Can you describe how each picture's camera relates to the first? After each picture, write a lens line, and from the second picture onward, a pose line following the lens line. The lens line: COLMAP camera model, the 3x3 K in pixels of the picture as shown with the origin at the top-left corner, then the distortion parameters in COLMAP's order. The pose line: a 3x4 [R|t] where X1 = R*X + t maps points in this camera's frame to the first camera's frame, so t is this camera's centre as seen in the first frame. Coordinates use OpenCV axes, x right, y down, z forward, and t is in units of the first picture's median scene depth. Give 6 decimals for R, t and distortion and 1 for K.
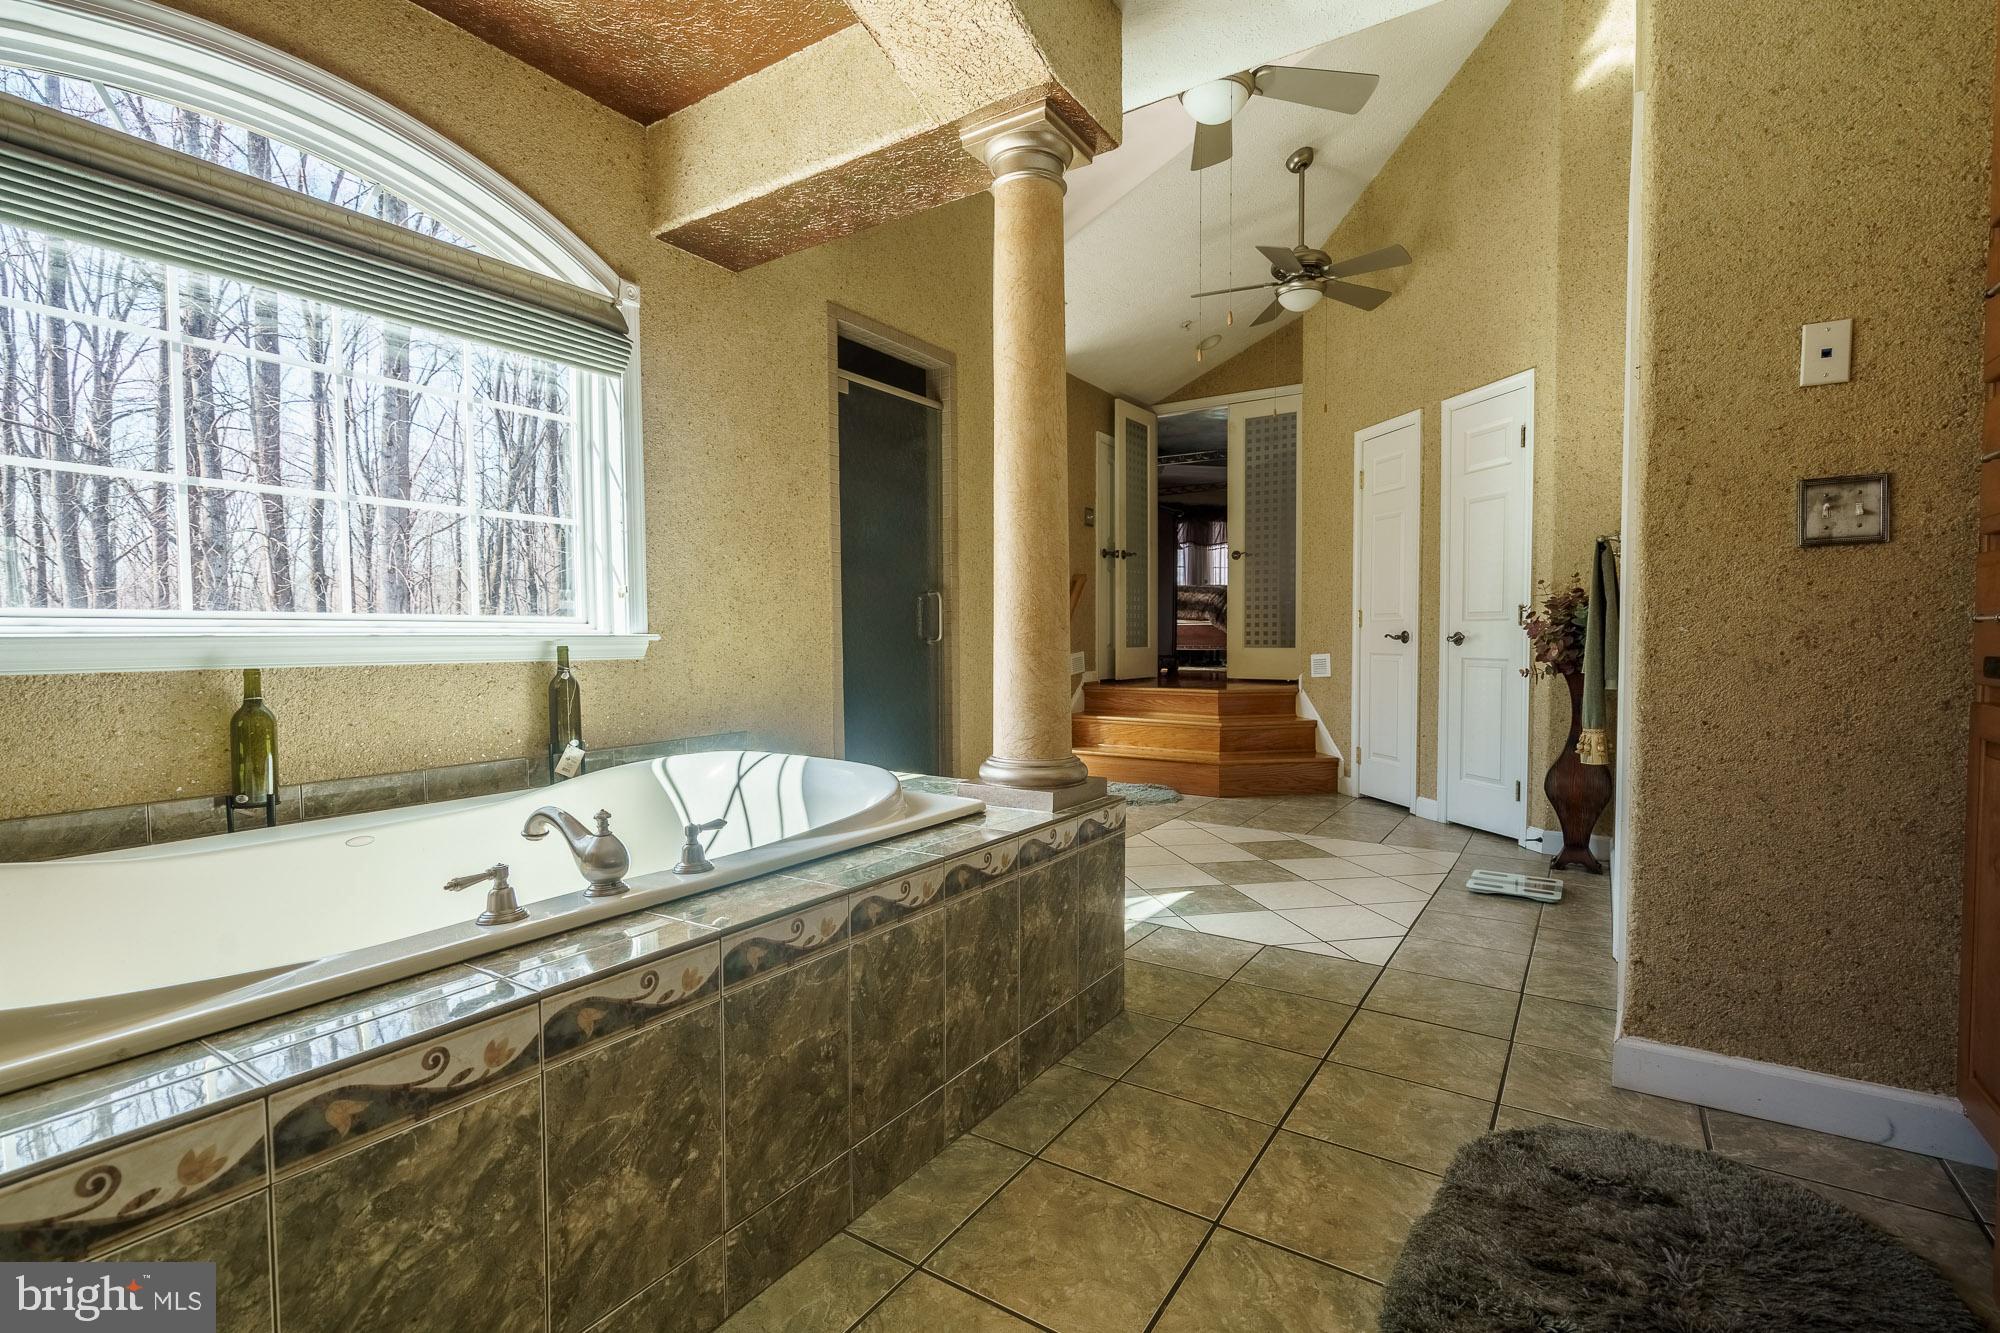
lens RADIAL K [[916.6, 0, 998.3], [0, 916.6, 673.7], [0, 0, 1]] dist [-0.000217, -0.000170]
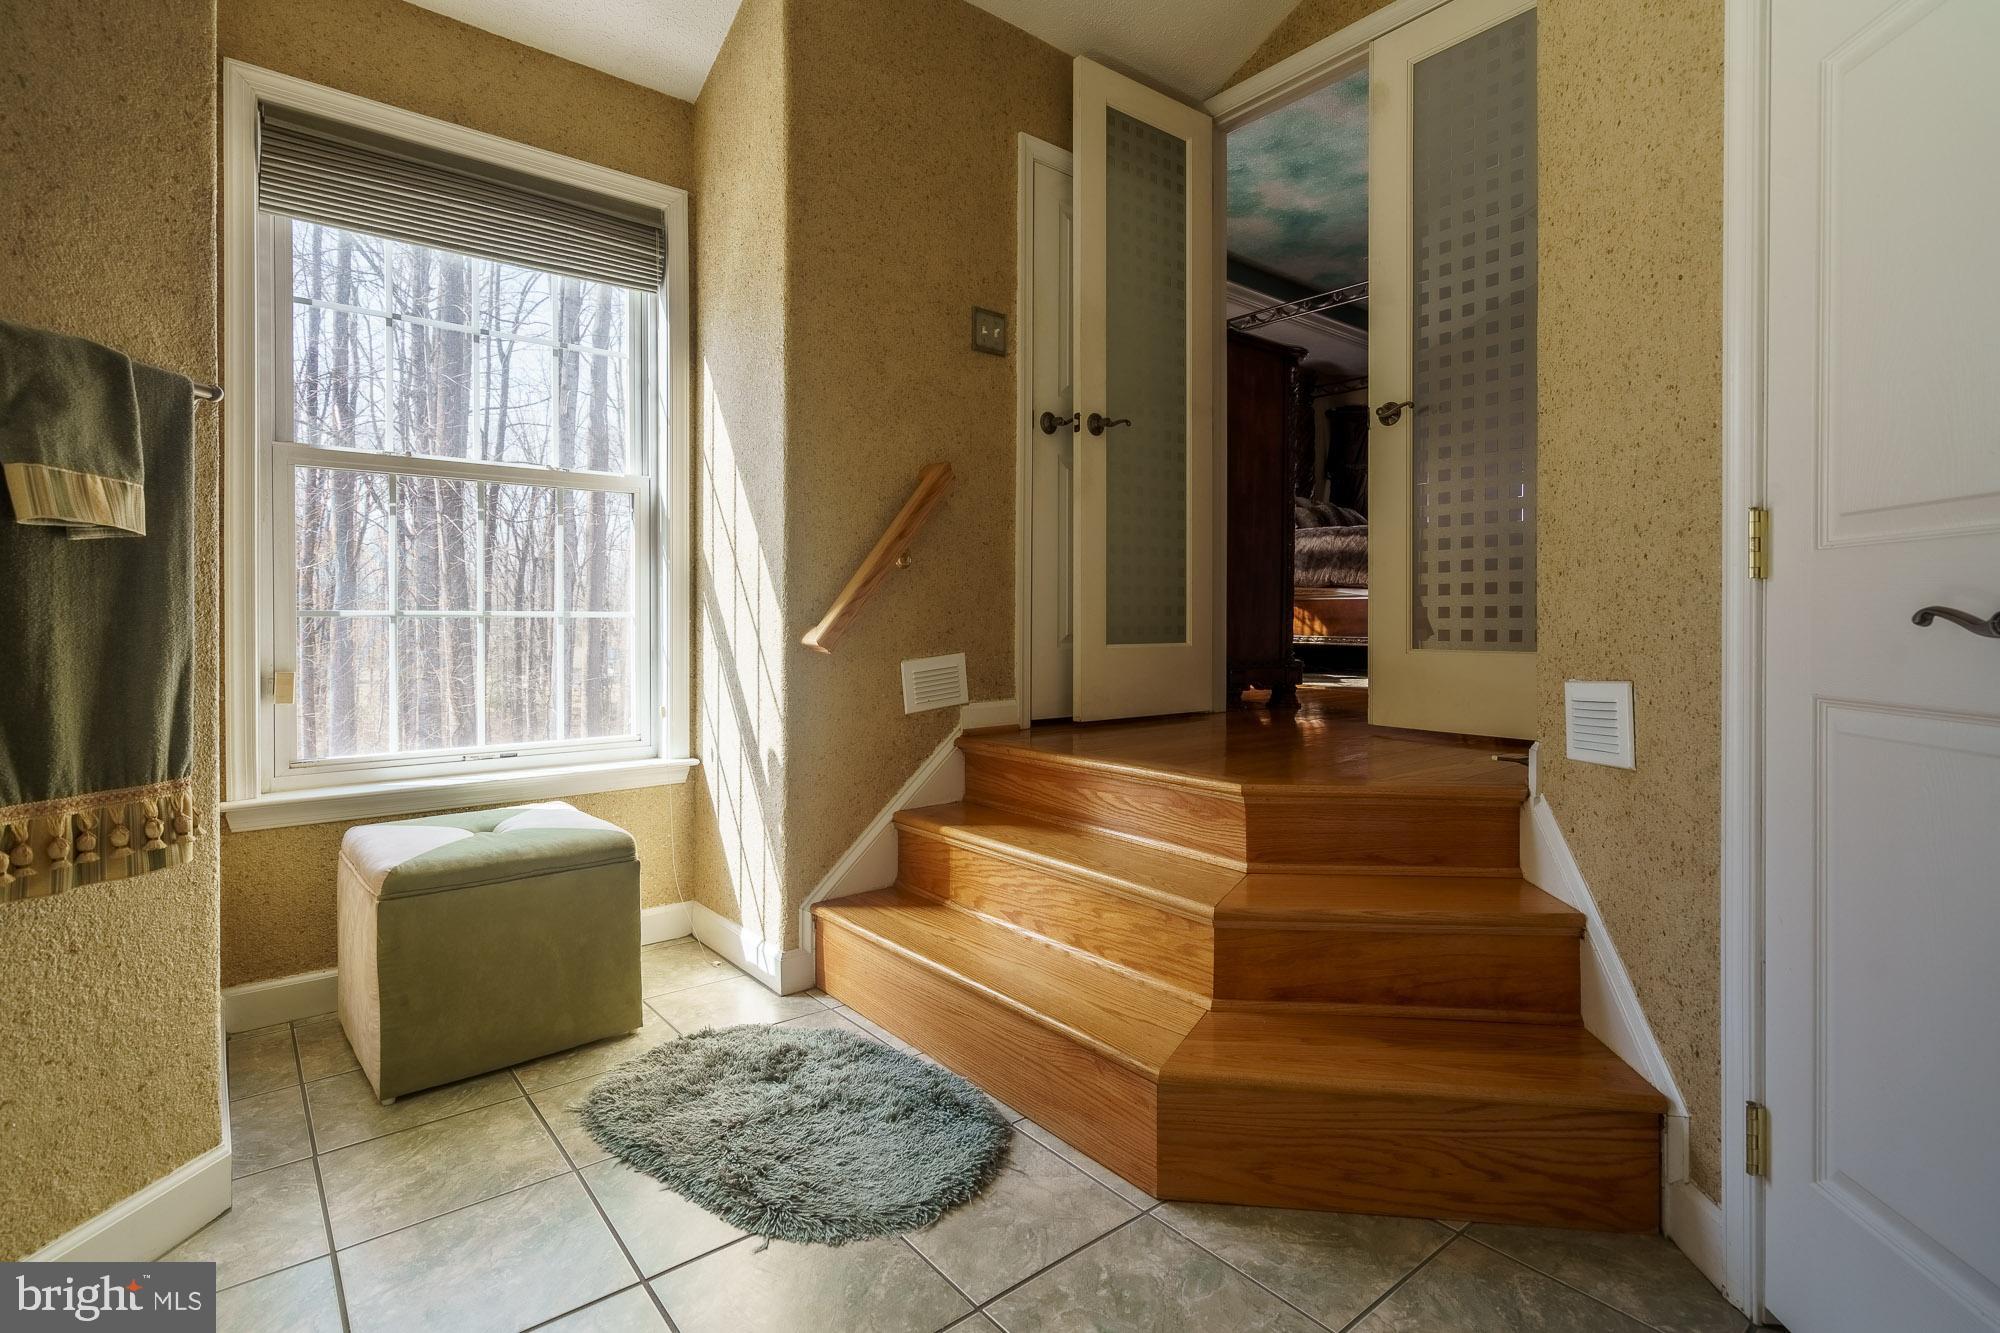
lens RADIAL K [[963.2, 0, 992.3], [0, 963.2, 621.4], [0, 0, 1]] dist [-0.001579, -0.000614]
pose [[0.952353, 0.006546, -0.304928, 0.687485], [-0.018606, 0.999154, -0.036662, -0.067365], [0.304430, 0.040589, 0.951669, 1.717764]]
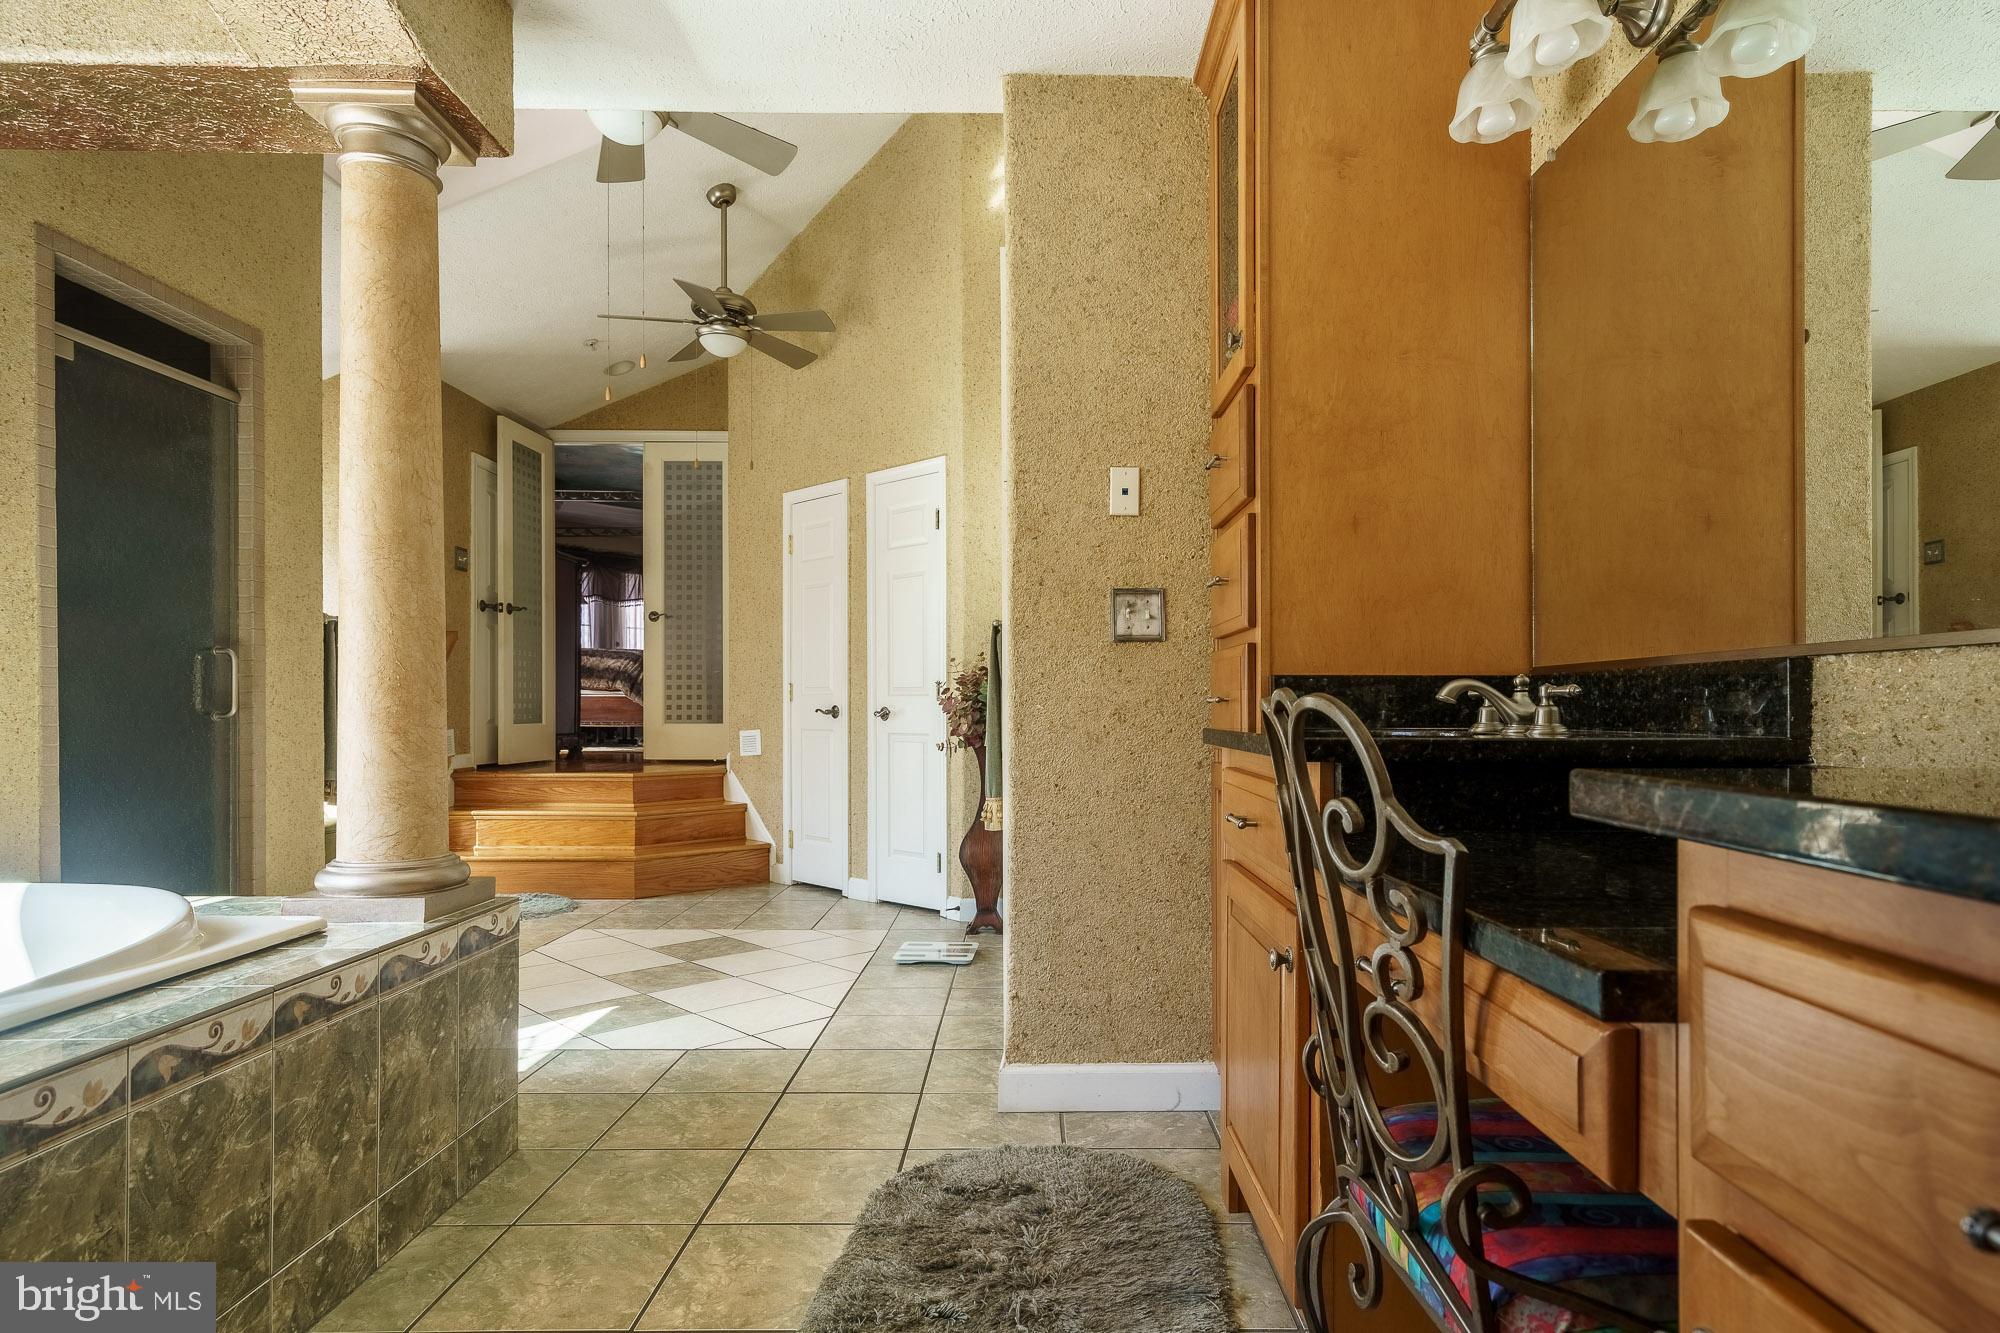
lens RADIAL K [[1078.0, 0, 1045.2], [0, 1078.0, 707.8], [0, 0, 1]] dist [0.003568, 0.001921]
pose [[0.825608, 0.004454, 0.564227, -0.027931], [0.019734, 0.999129, -0.036764, 0.003587], [-0.563900, 0.041488, 0.824801, -0.128968]]
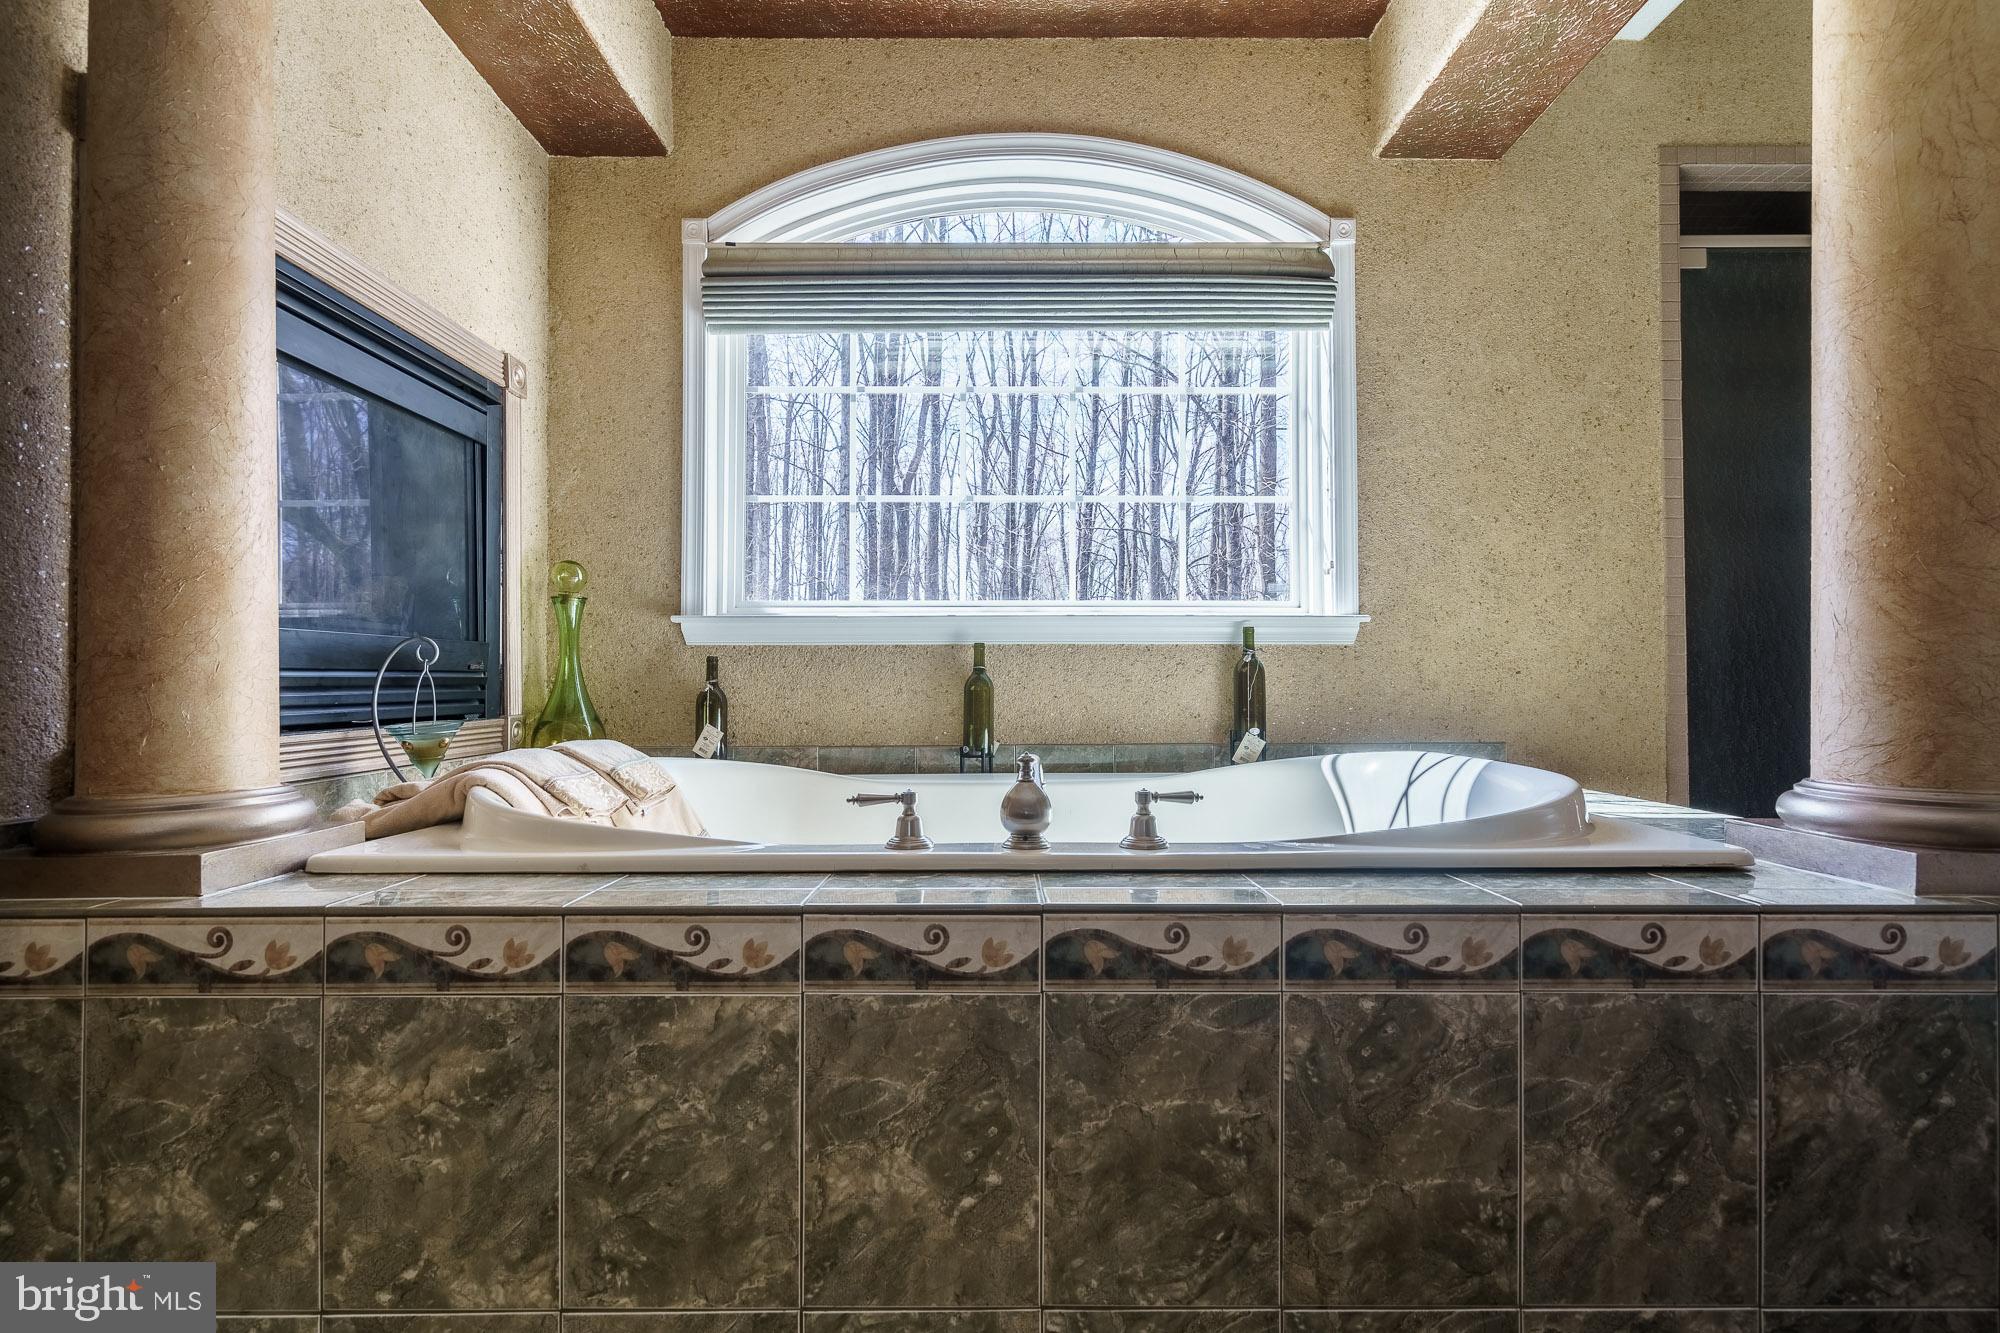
lens RADIAL K [[916.6, 0, 999.1], [0, 916.6, 678.5], [0, 0, 1]] dist [-0.000217, -0.000170]
pose [[0.553414, -0.001772, -0.832904, 0.183824], [-0.036968, 0.998960, -0.026688, 0.064274], [0.832085, 0.045560, 0.552773, 0.305450]]
